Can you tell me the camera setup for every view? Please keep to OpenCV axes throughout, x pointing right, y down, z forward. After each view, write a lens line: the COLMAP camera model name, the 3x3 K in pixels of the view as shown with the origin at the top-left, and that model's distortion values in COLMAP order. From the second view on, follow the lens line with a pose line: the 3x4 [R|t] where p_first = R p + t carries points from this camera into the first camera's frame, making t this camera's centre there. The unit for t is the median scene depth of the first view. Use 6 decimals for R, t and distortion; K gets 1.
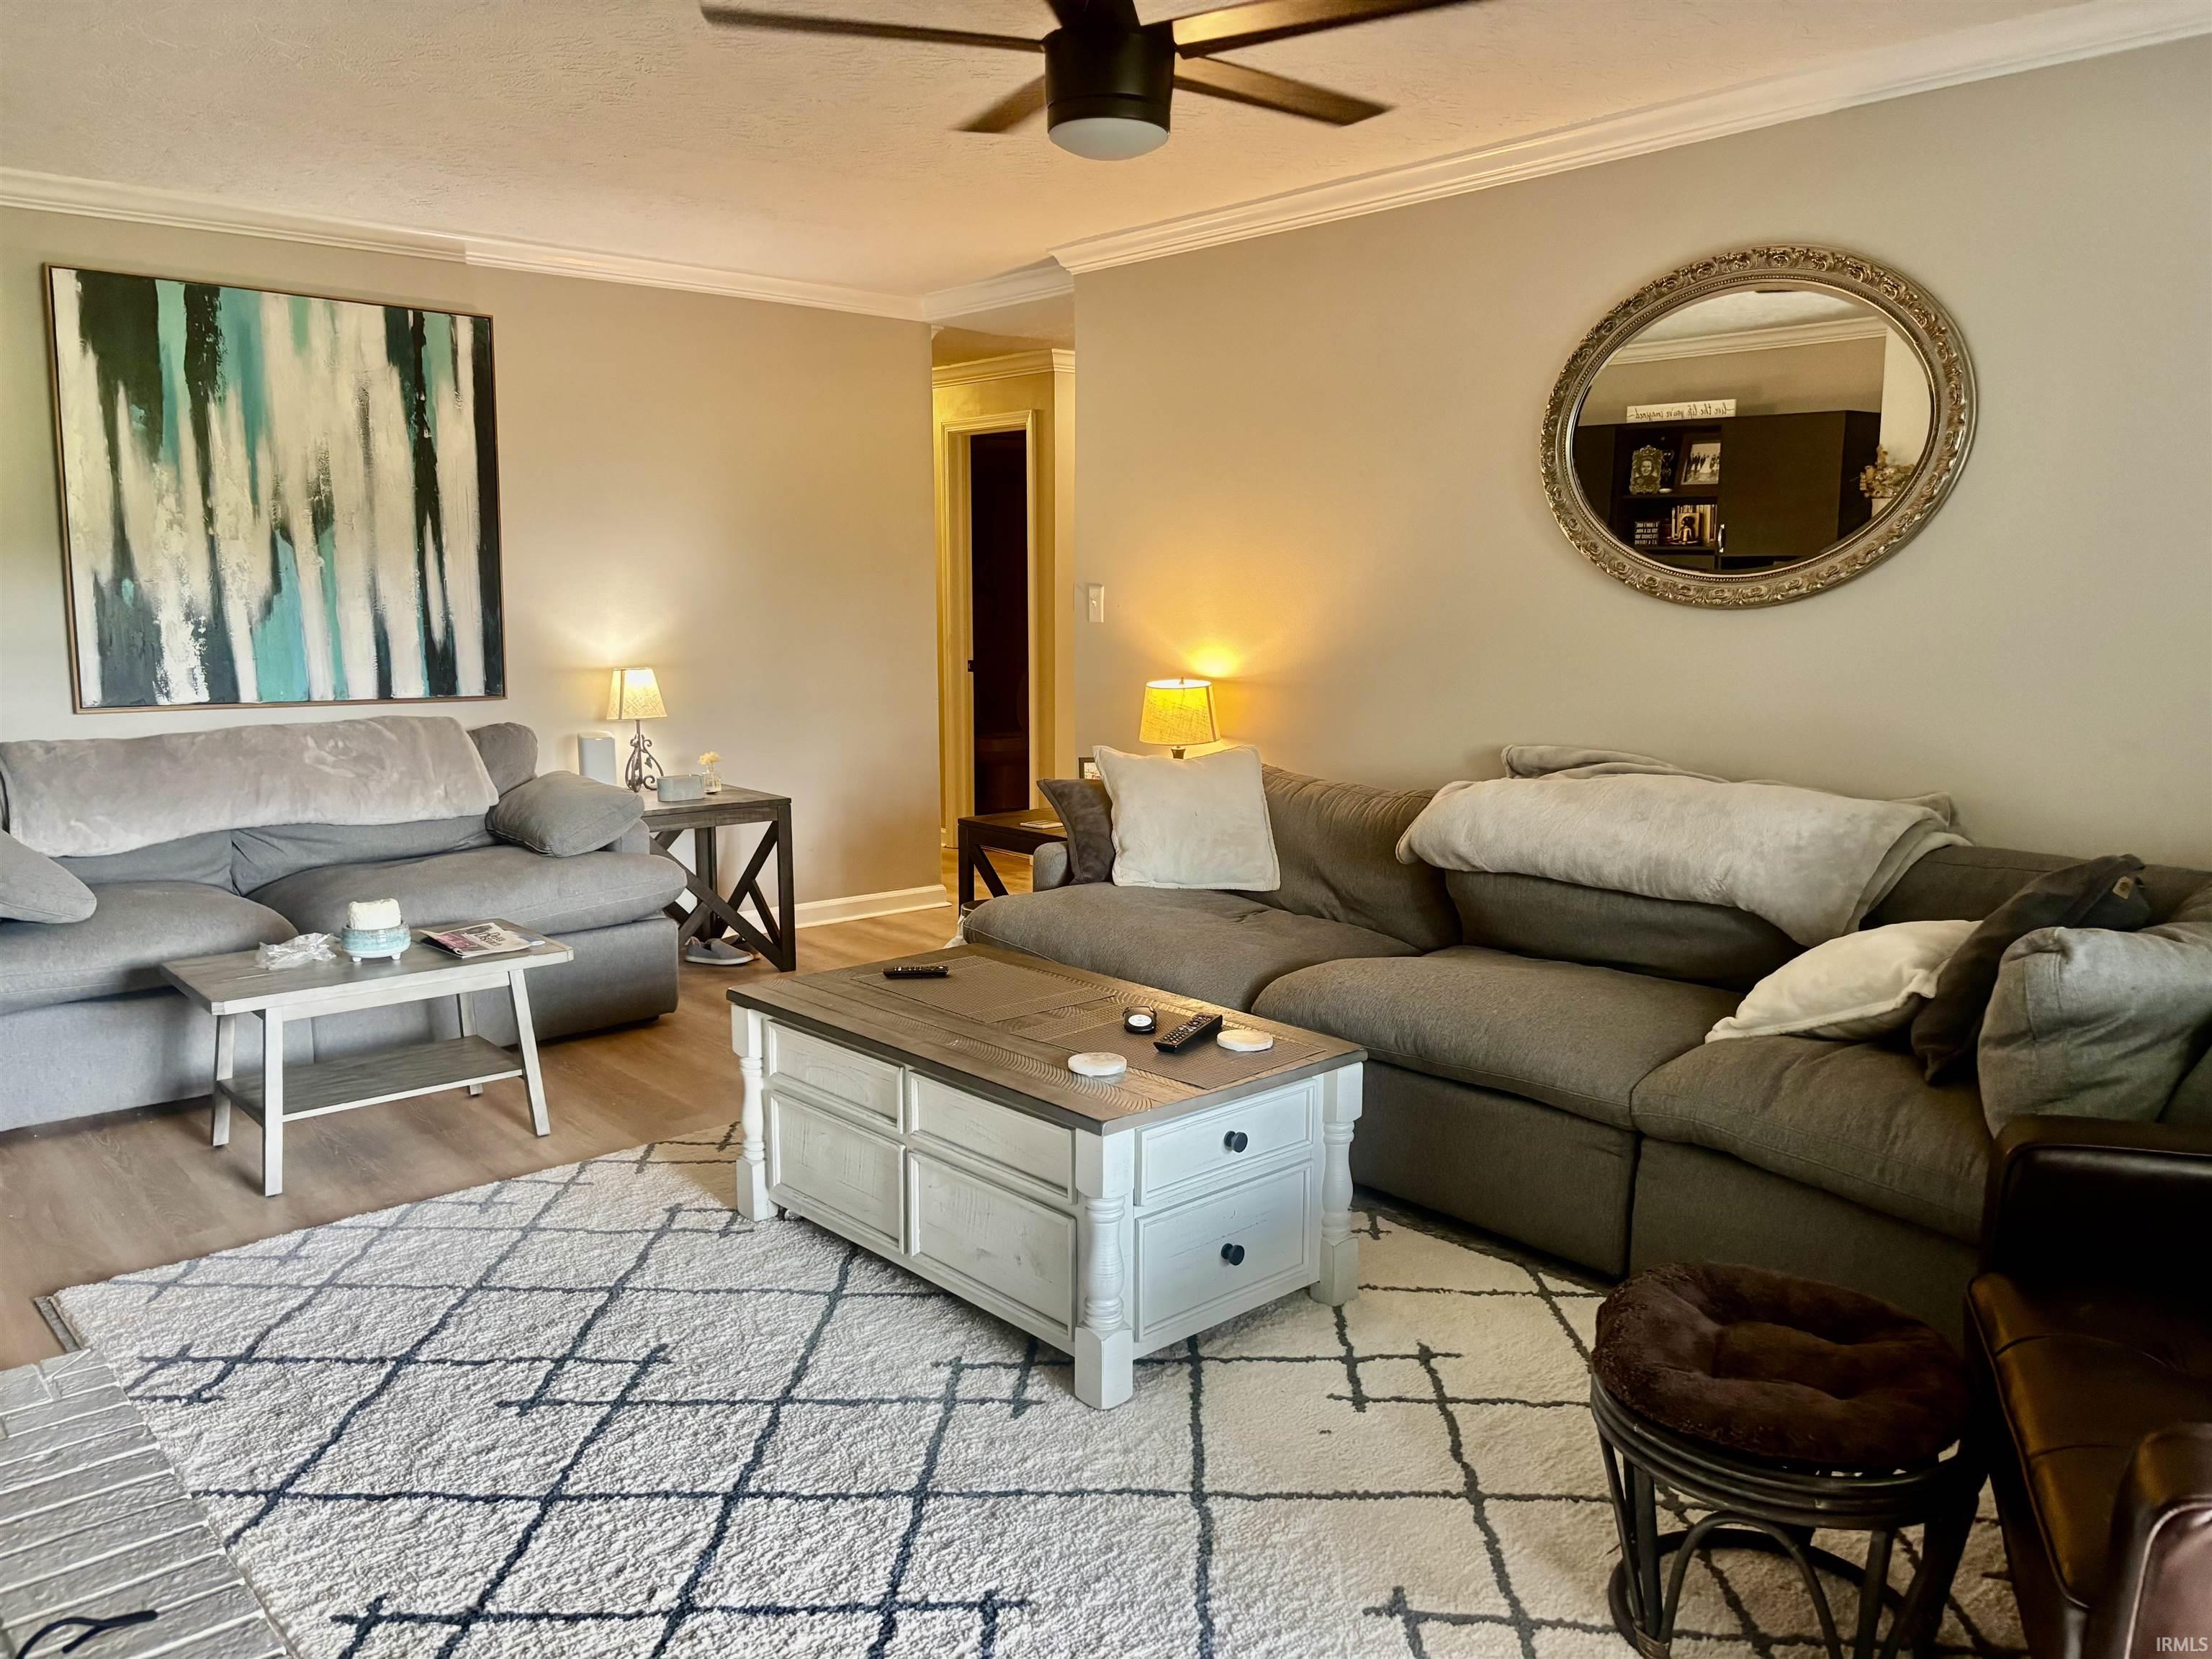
lens RADIAL K [[1670.8, 0, 1106.0], [0, 1670.8, 829.5], [0, 0, 1]] dist [0.069435, -0.087397]
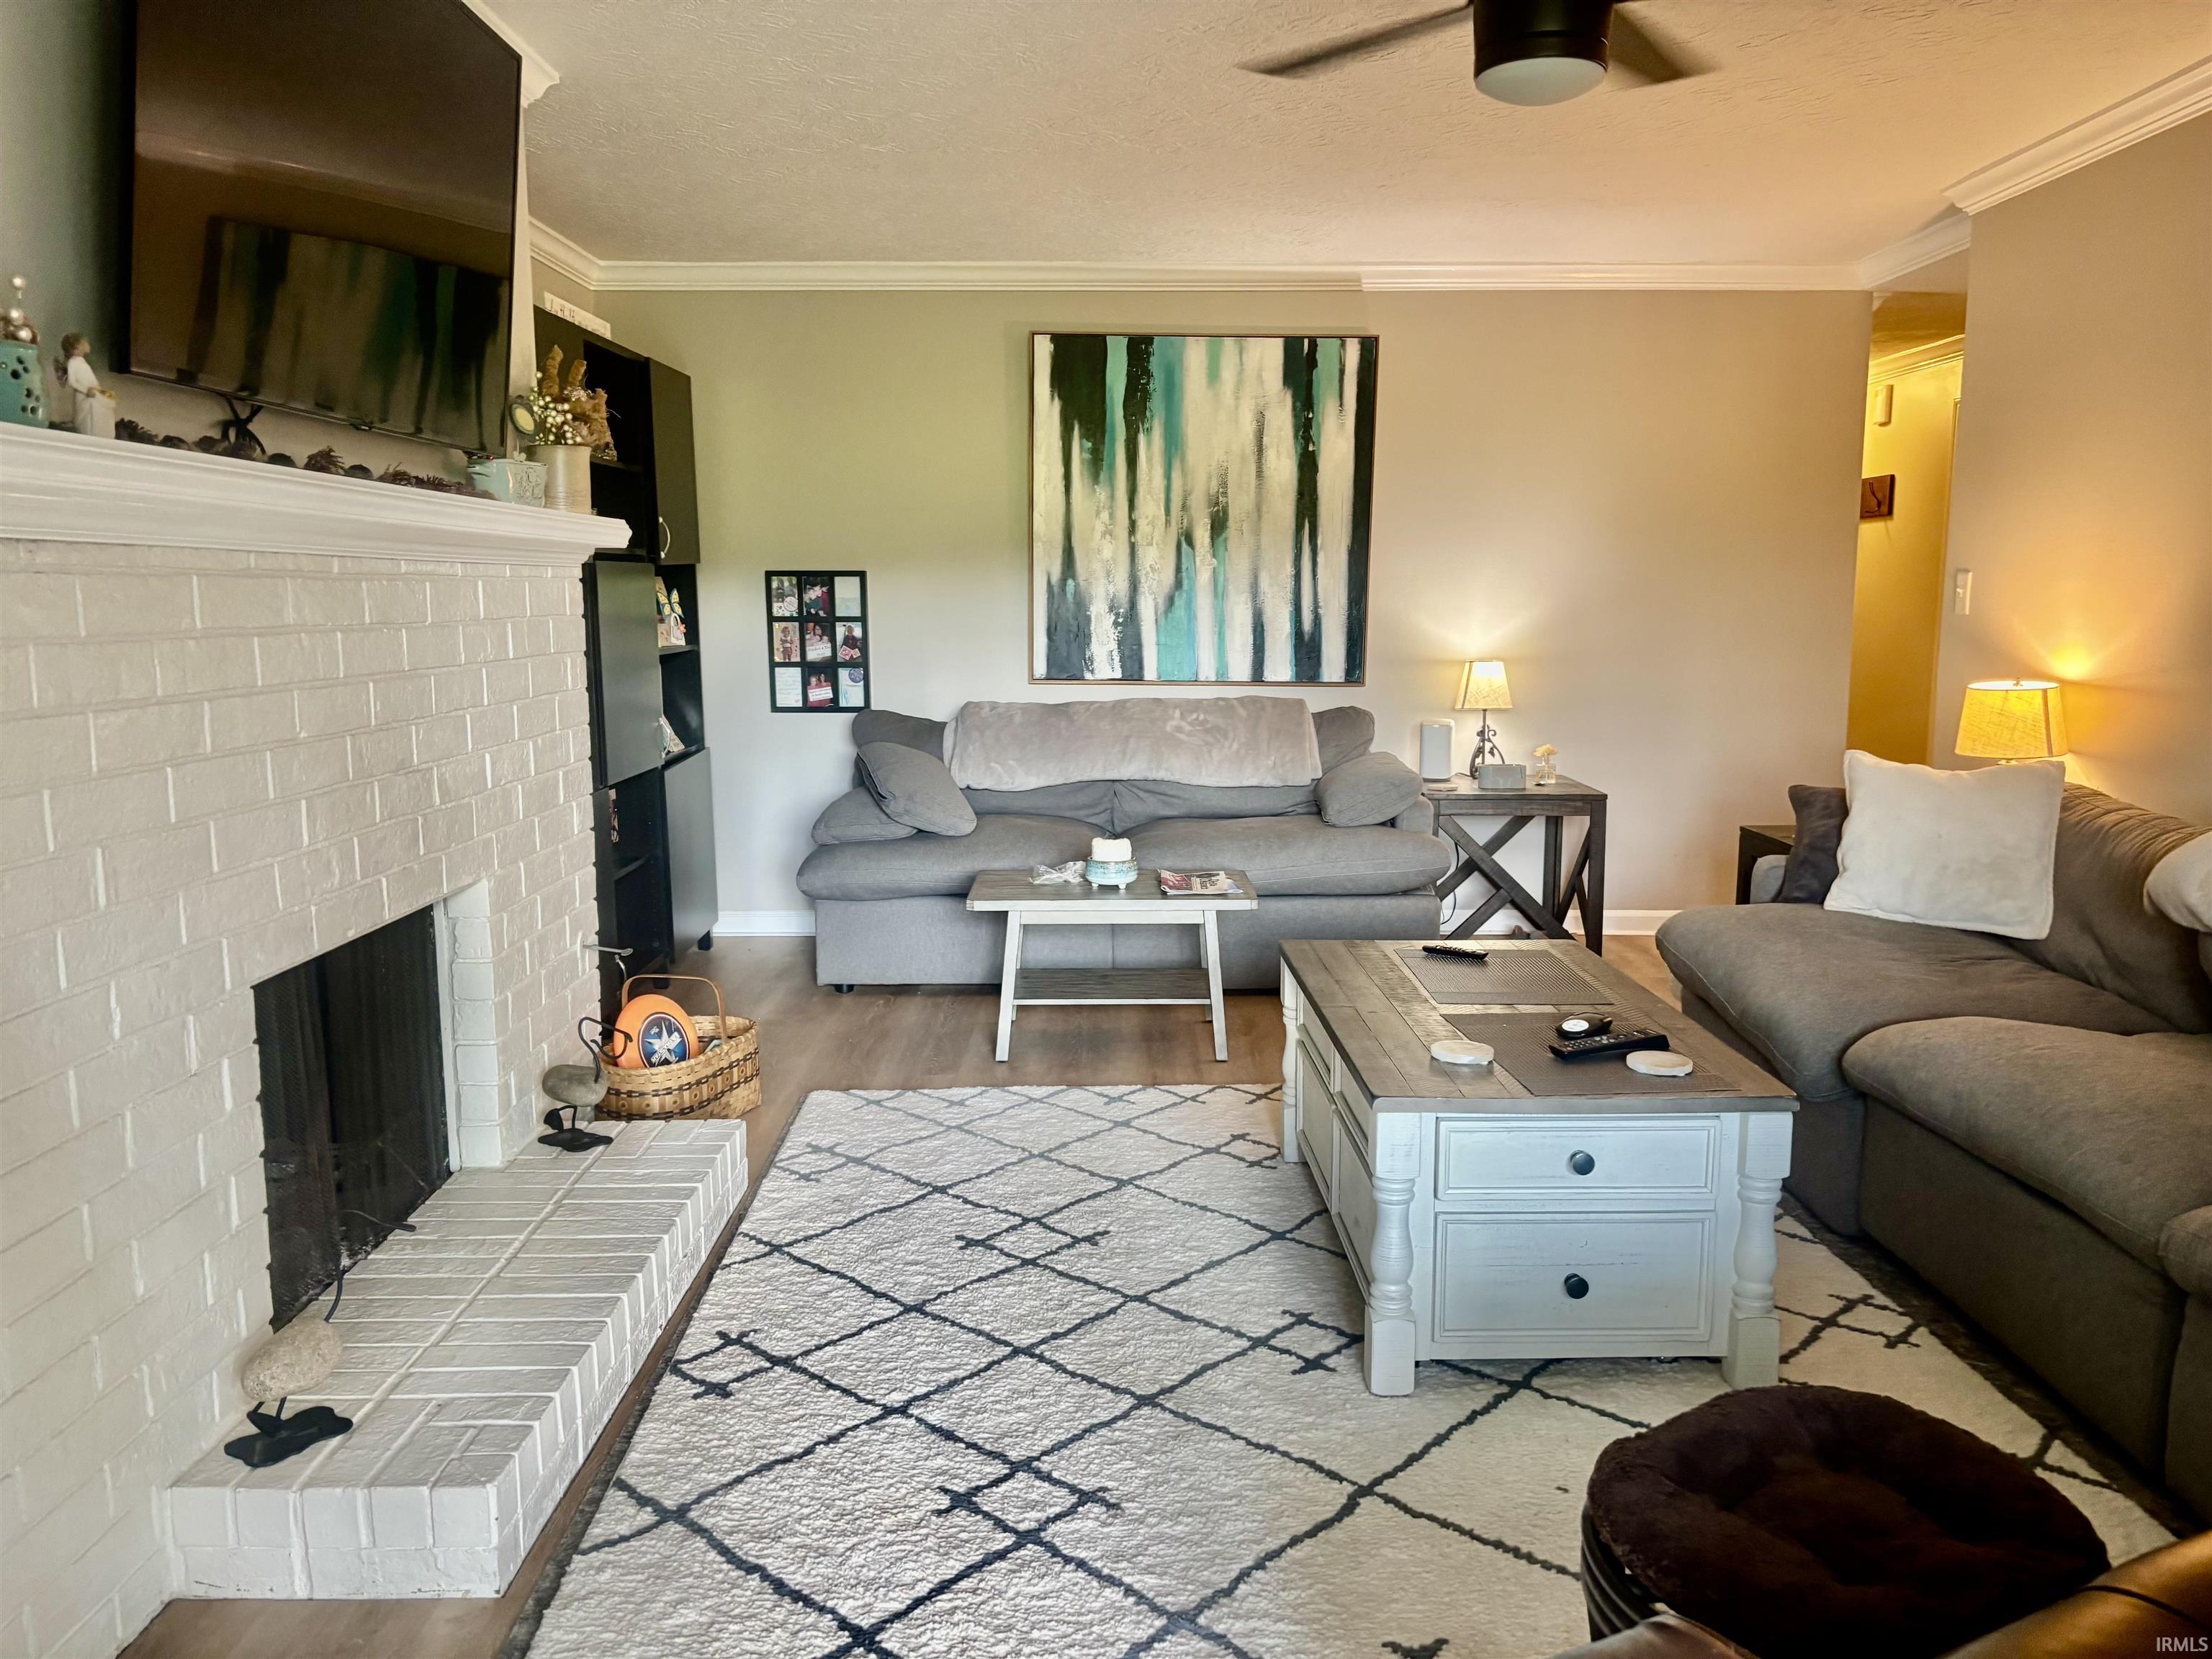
lens RADIAL K [[1636.8, 0, 1115.9], [0, 1636.8, 863.9], [0, 0, 1]] dist [0.054496, -0.079926]
pose [[0.759283, 0.100159, -0.643007, 0.257777], [-0.091053, 0.994716, 0.047426, 0.003123], [0.644359, 0.022538, 0.764391, 0.089270]]
